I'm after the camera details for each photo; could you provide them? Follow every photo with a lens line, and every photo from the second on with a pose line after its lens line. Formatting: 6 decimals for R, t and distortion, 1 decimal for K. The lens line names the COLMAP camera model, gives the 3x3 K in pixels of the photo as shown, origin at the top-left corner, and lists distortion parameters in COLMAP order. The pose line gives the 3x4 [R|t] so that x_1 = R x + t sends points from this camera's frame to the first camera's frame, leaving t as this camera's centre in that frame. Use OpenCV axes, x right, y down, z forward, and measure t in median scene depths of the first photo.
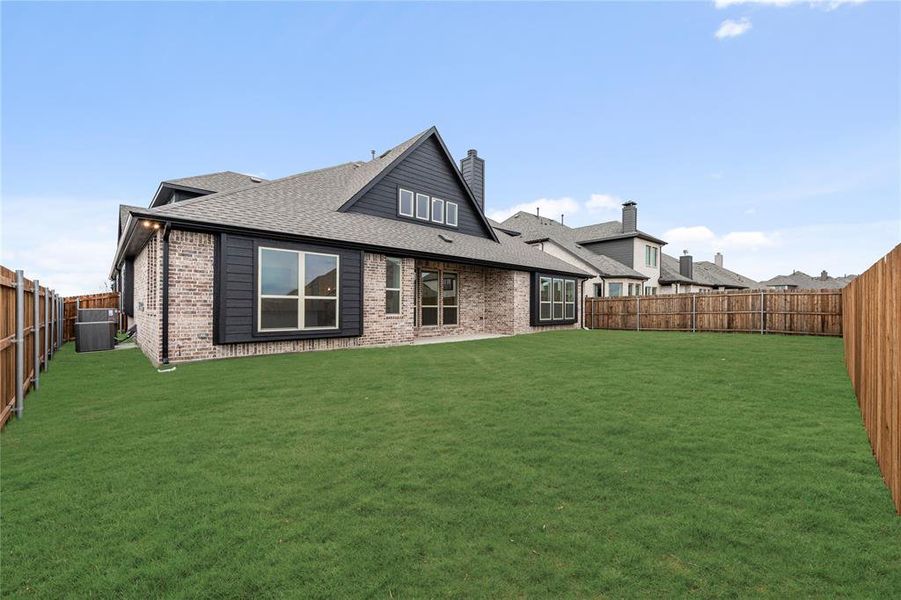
lens RADIAL K [[363.5, 0, 450.8], [0, 363.5, 301.0], [0, 0, 1]] dist [0.000395, 0.000007]
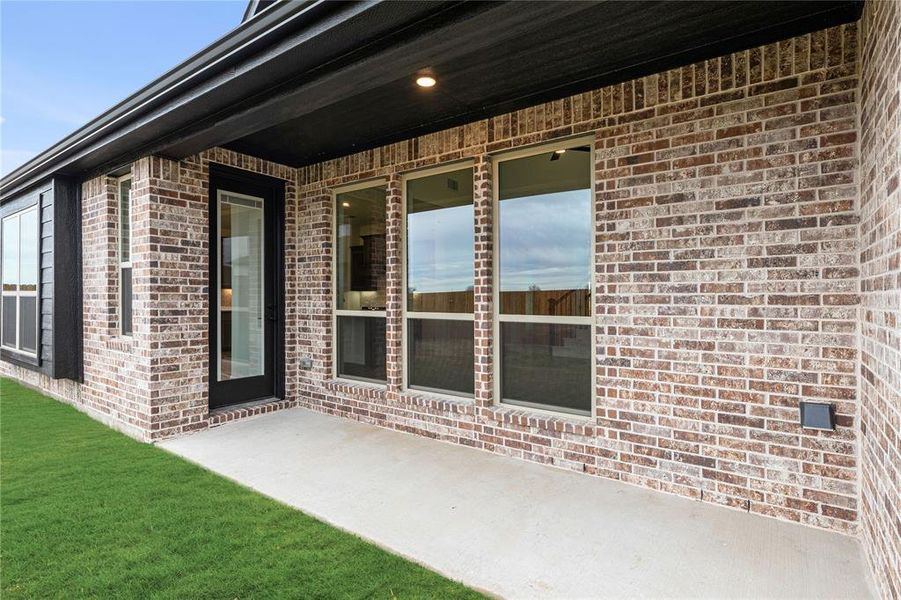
lens RADIAL K [[461.7, 0, 450.7], [0, 461.7, 299.3], [0, 0, 1]] dist [-0.000105, -0.000009]
pose [[0.173409, -0.004860, -0.984838, 0.249662], [0.000165, 0.999988, -0.004906, 0.005254], [0.984850, 0.000688, 0.173408, 0.922642]]
